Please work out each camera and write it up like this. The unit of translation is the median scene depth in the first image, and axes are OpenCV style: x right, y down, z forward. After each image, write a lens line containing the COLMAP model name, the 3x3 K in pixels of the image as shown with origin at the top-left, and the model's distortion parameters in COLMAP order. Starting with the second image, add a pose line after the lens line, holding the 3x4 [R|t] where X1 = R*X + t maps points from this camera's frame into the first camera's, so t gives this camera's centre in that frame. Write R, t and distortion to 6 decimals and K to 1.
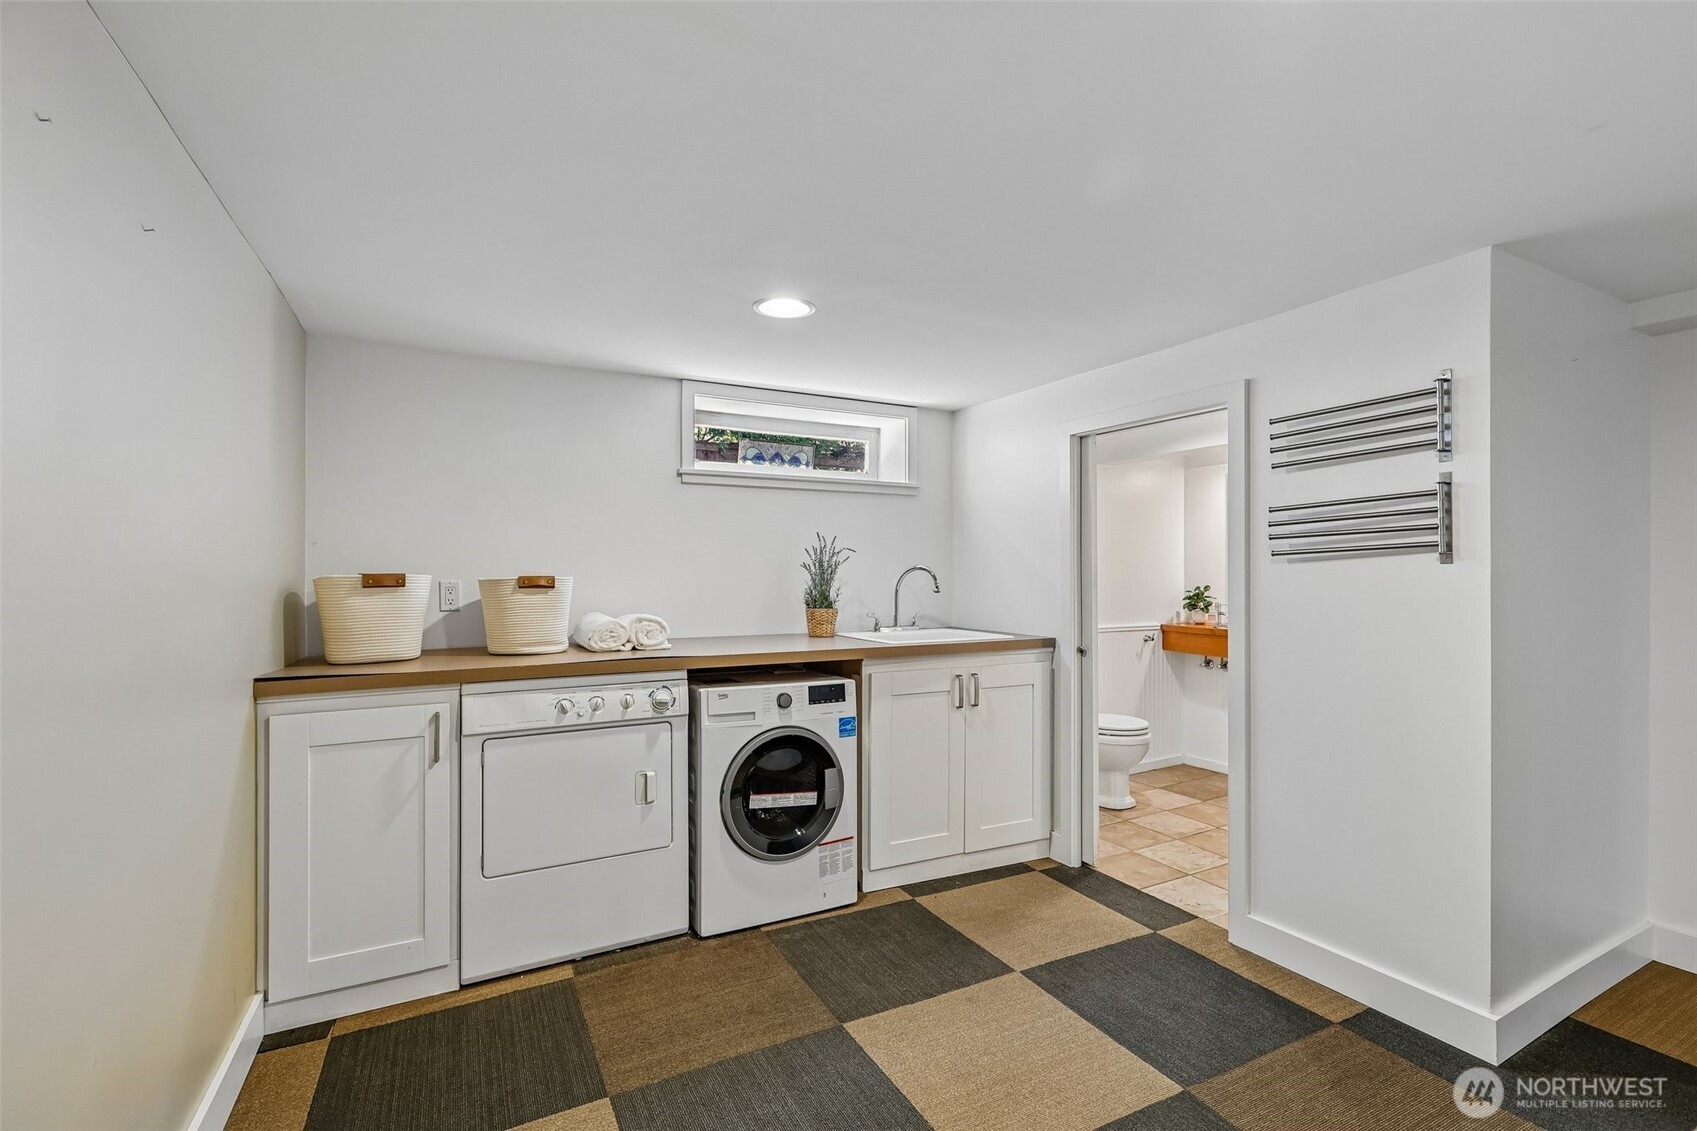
lens RADIAL K [[754.5, 0, 851.5], [0, 754.5, 564.5], [0, 0, 1]] dist [-0.003678, -0.000137]
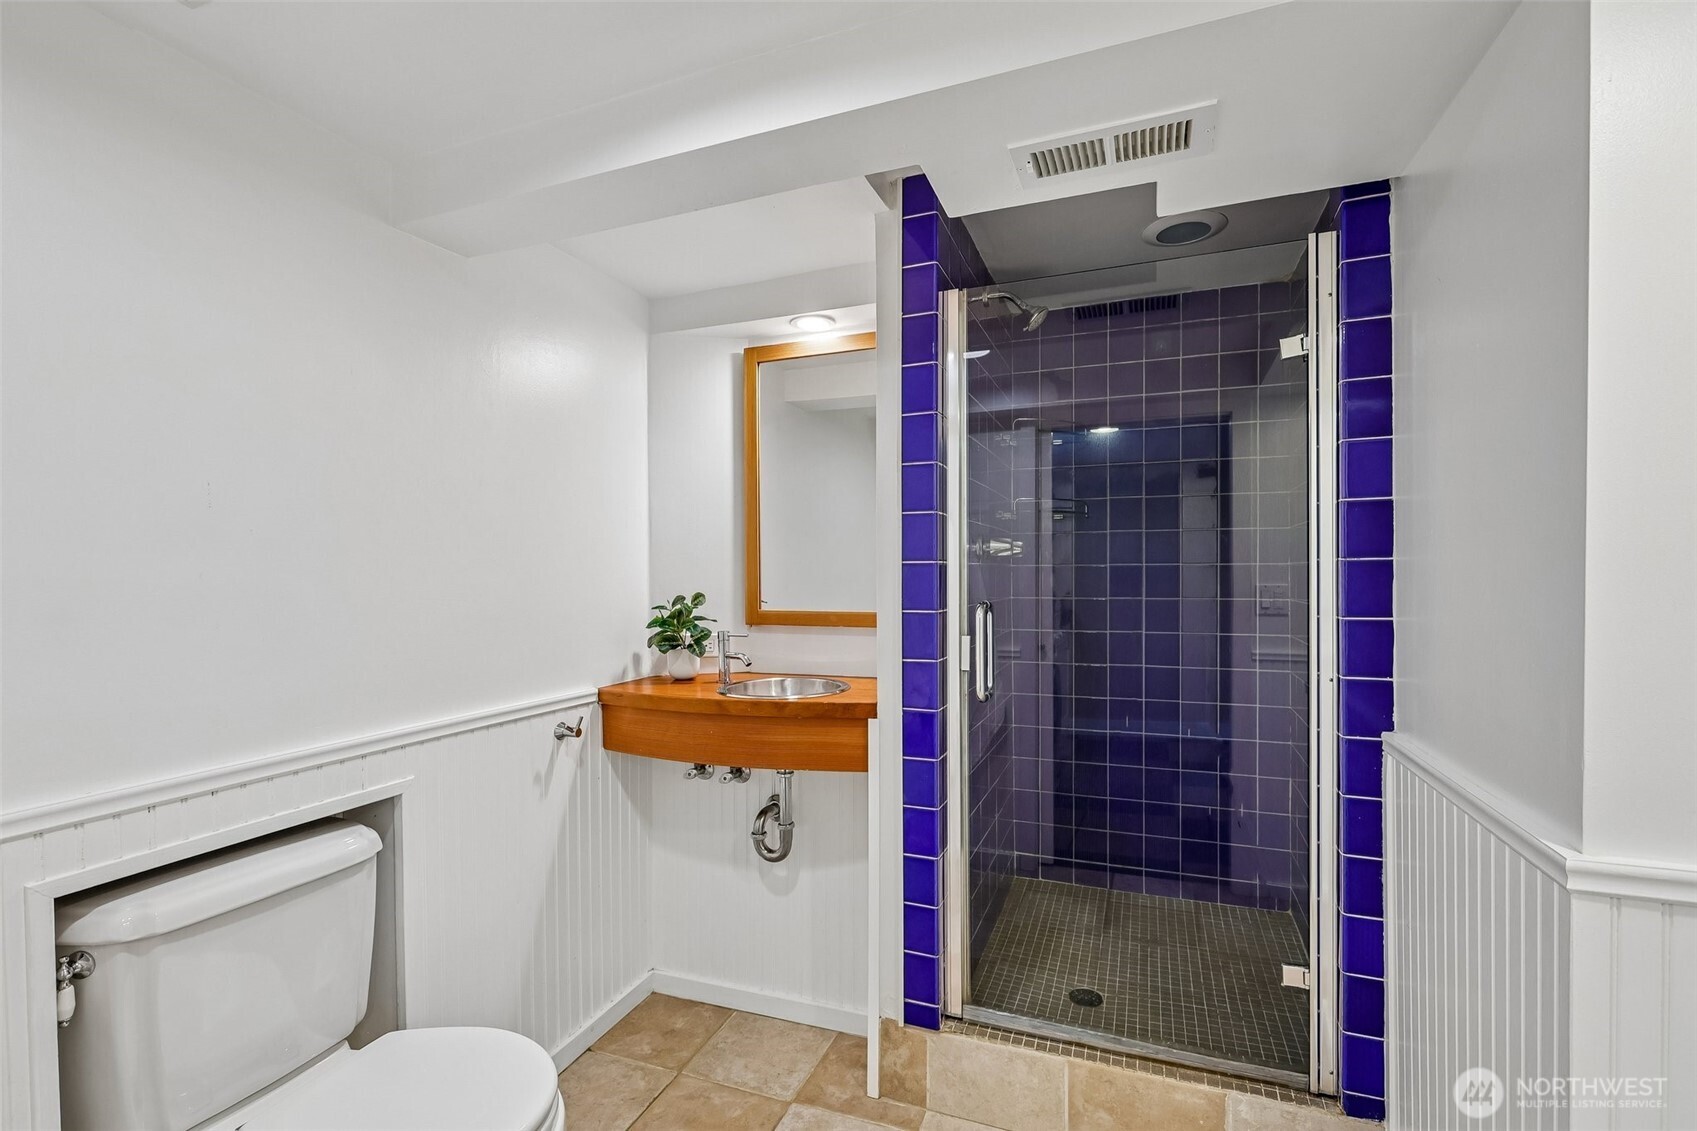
lens RADIAL K [[754.5, 0, 855.0], [0, 754.5, 575.9], [0, 0, 1]] dist [-0.003678, -0.000137]
pose [[0.761284, -0.005601, 0.648395, 0.250802], [0.007172, 0.999974, 0.000218, 0.017990], [-0.648379, 0.004485, 0.761304, 0.596377]]
